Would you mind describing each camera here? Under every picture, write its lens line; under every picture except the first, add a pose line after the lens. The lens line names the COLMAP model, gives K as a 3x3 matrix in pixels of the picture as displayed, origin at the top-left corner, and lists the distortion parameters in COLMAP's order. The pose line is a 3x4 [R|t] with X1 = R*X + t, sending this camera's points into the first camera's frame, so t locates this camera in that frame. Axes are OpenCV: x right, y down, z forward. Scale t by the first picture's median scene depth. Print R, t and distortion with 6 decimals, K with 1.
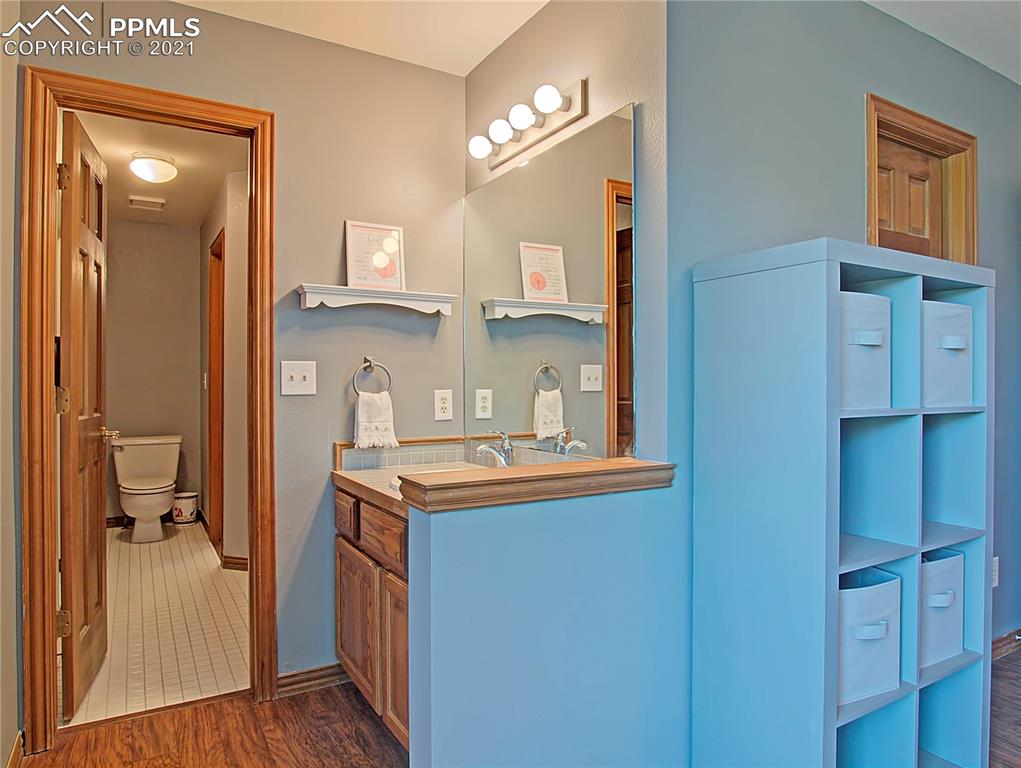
lens RADIAL K [[660.6, 0, 510.5], [0, 660.6, 384.0], [0, 0, 1]] dist [-0.026746, -0.000424]
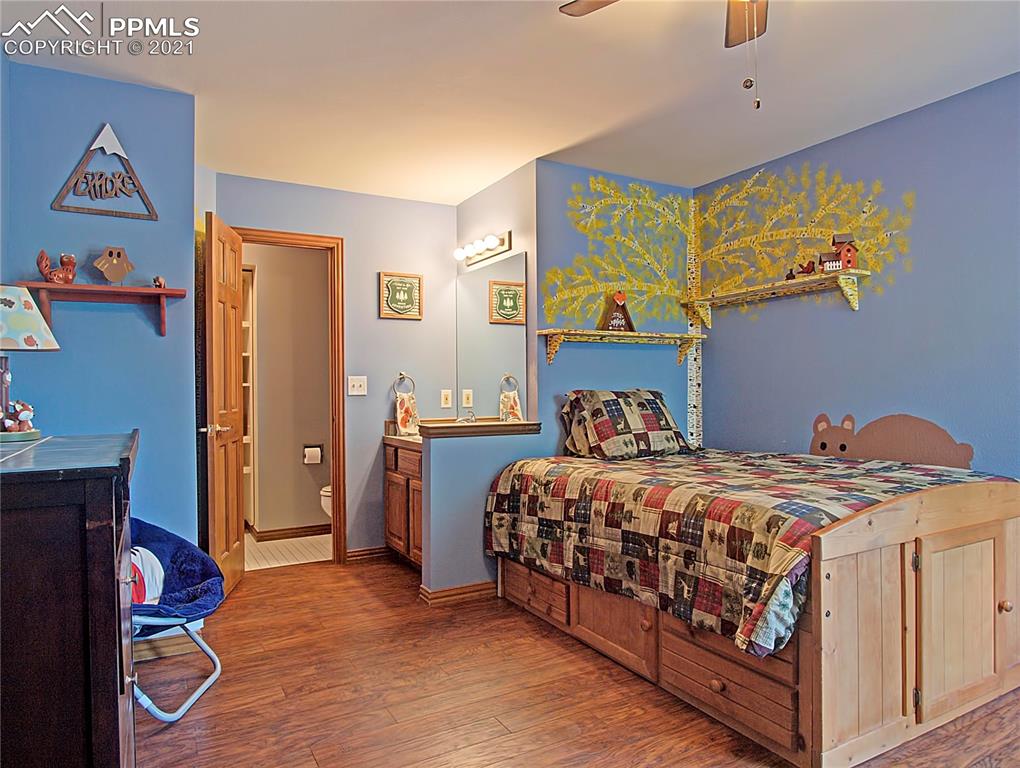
lens RADIAL K [[651.2, 0, 510.0], [0, 651.2, 384.0], [0, 0, 1]] dist [0.190721, -0.000076]
pose [[0.999773, -0.011302, -0.018075, 0.142448], [0.011216, 0.999925, -0.004871, -0.001674], [0.018129, 0.004667, 0.999825, -0.938218]]
